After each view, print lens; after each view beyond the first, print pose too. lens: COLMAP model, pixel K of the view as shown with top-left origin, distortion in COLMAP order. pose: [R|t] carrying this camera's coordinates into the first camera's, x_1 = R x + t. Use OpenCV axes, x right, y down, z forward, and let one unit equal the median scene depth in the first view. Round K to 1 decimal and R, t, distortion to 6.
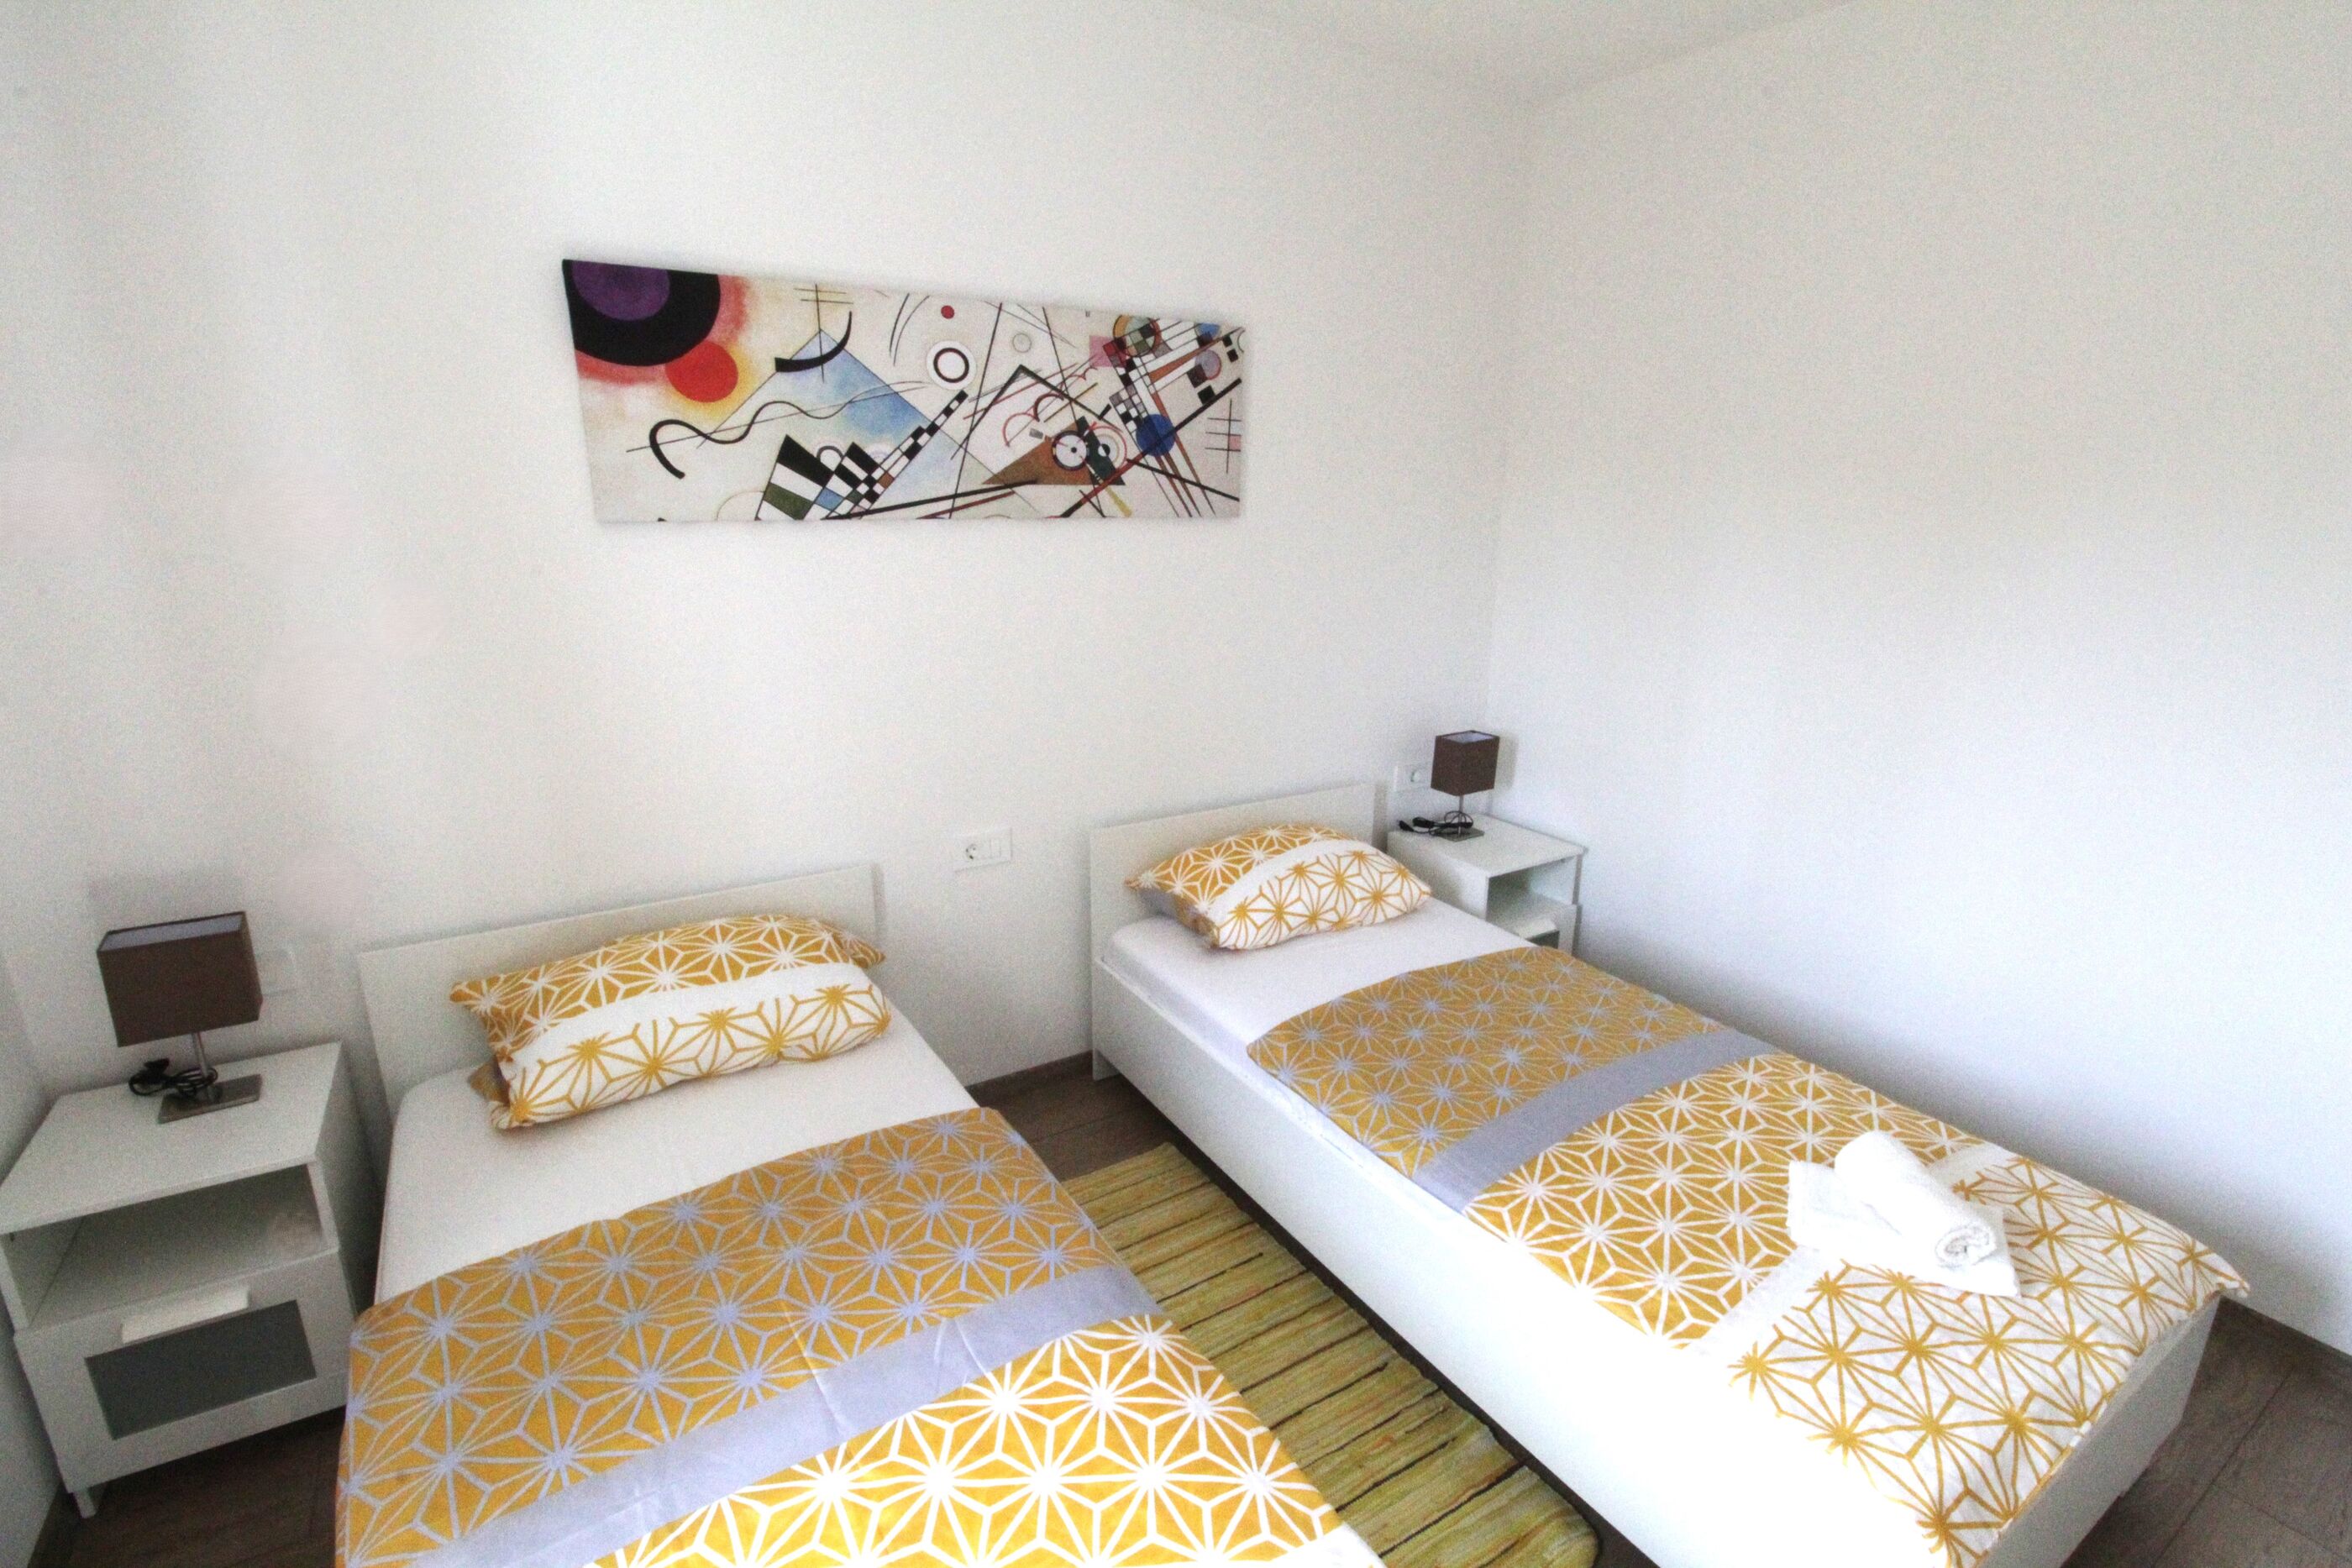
lens RADIAL K [[1095.6, 0, 1214.7], [0, 1095.6, 788.8], [0, 0, 1]] dist [-0.001486, -0.011892]
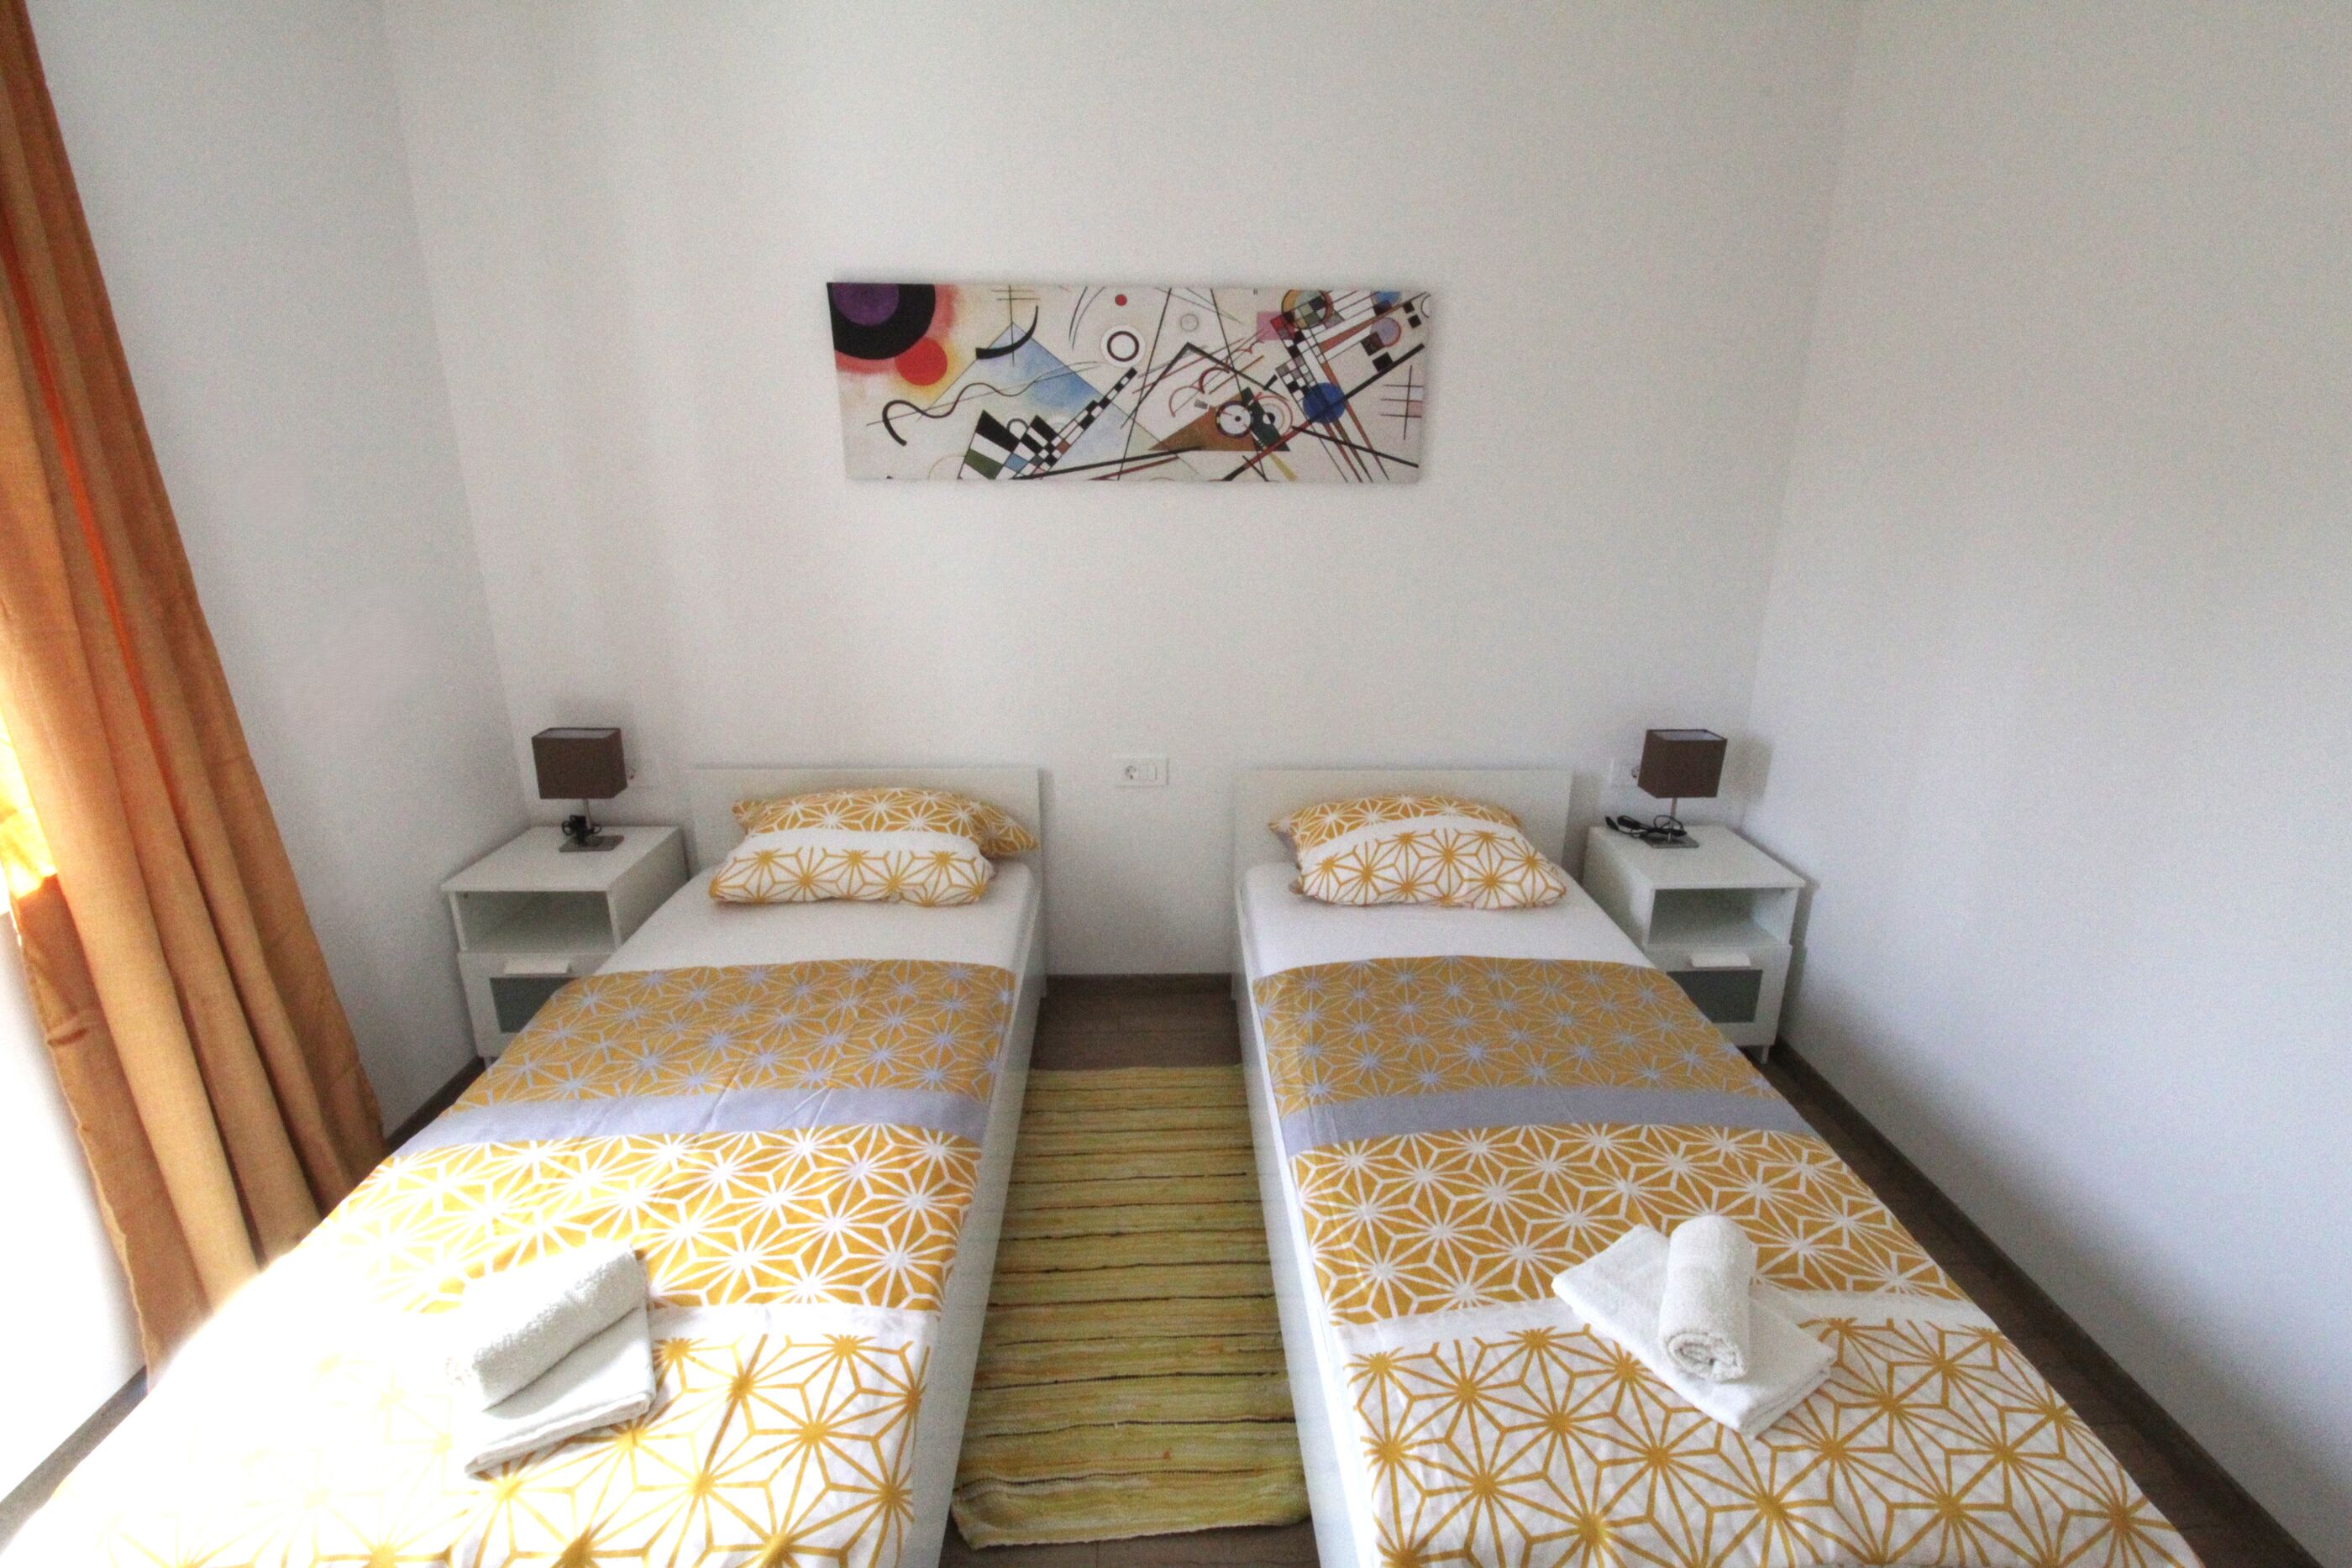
lens RADIAL K [[1095.6, 0, 1214.7], [0, 1095.6, 788.8], [0, 0, 1]] dist [-0.001486, -0.011892]
pose [[0.863676, 0.151166, -0.480846, 0.462305], [-0.135586, 0.988483, 0.067220, -0.016496], [0.485470, 0.007140, 0.874224, 0.041147]]
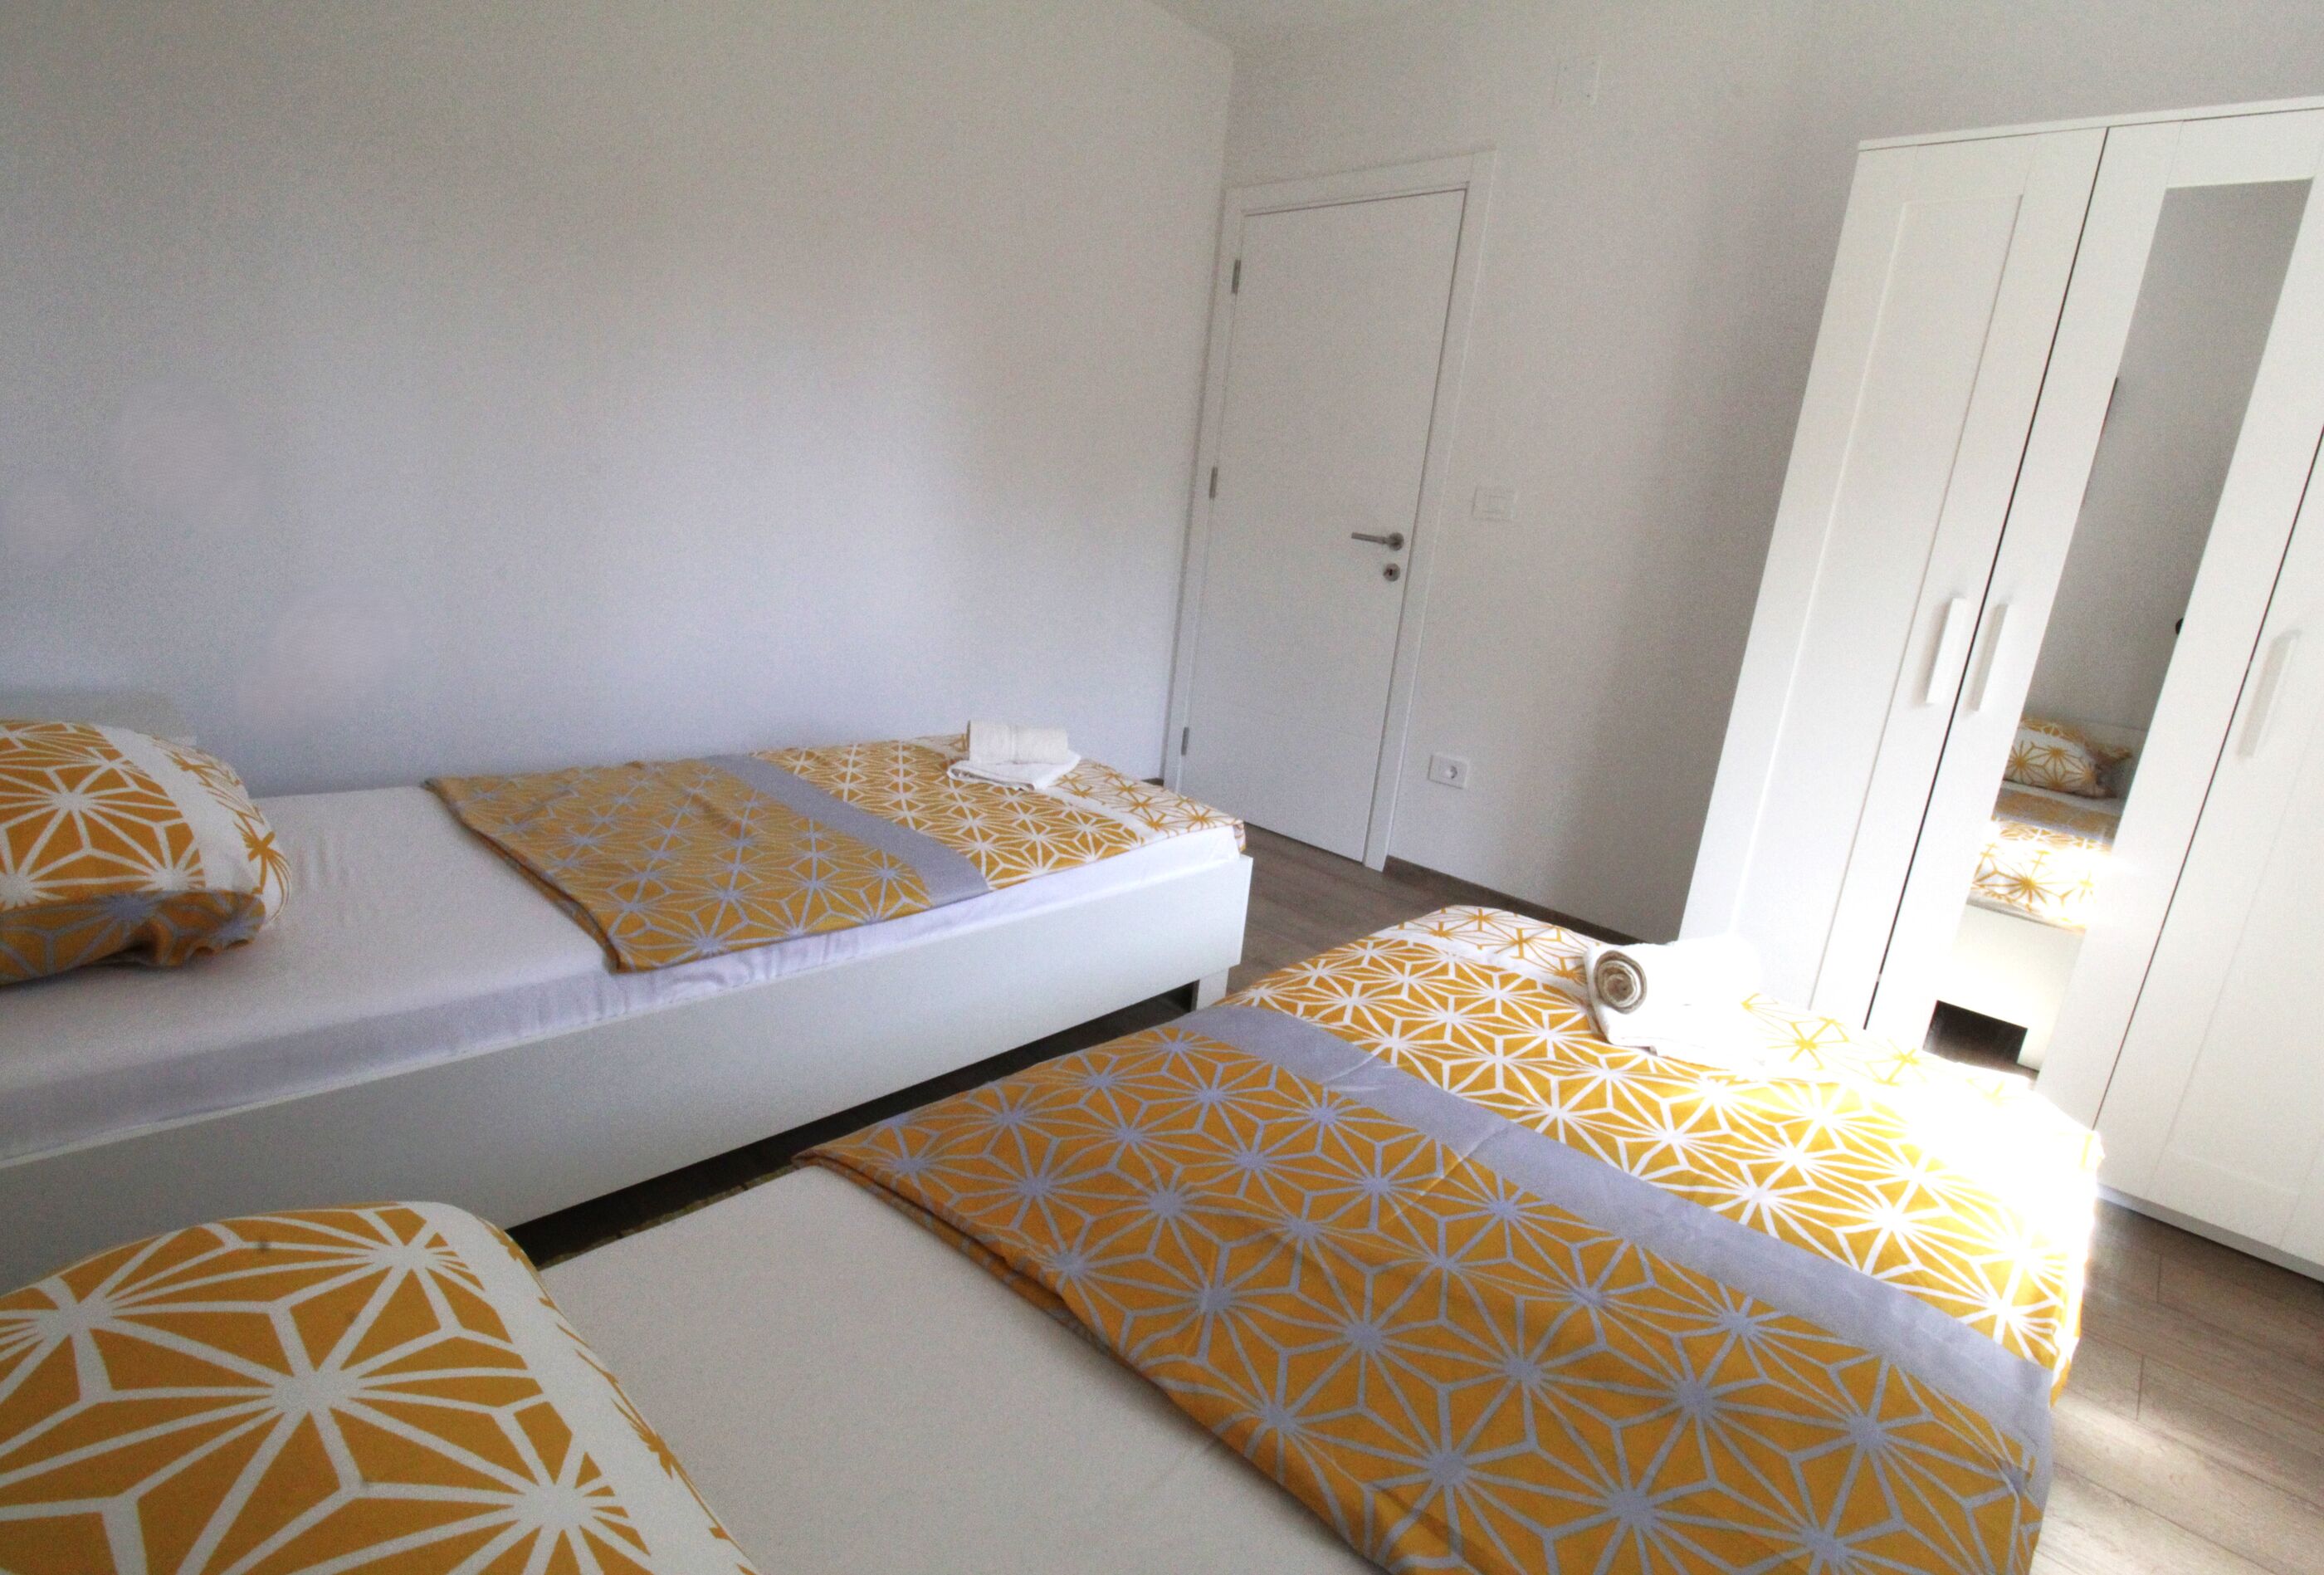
lens RADIAL K [[1106.8, 0, 1191.6], [0, 1106.8, 755.9], [0, 0, 1]] dist [-0.001612, -0.000217]
pose [[-0.242078, -0.253585, 0.936532, -0.587948], [0.153391, 0.943101, 0.295012, -0.012388], [-0.958055, 0.215071, -0.189406, 0.745384]]
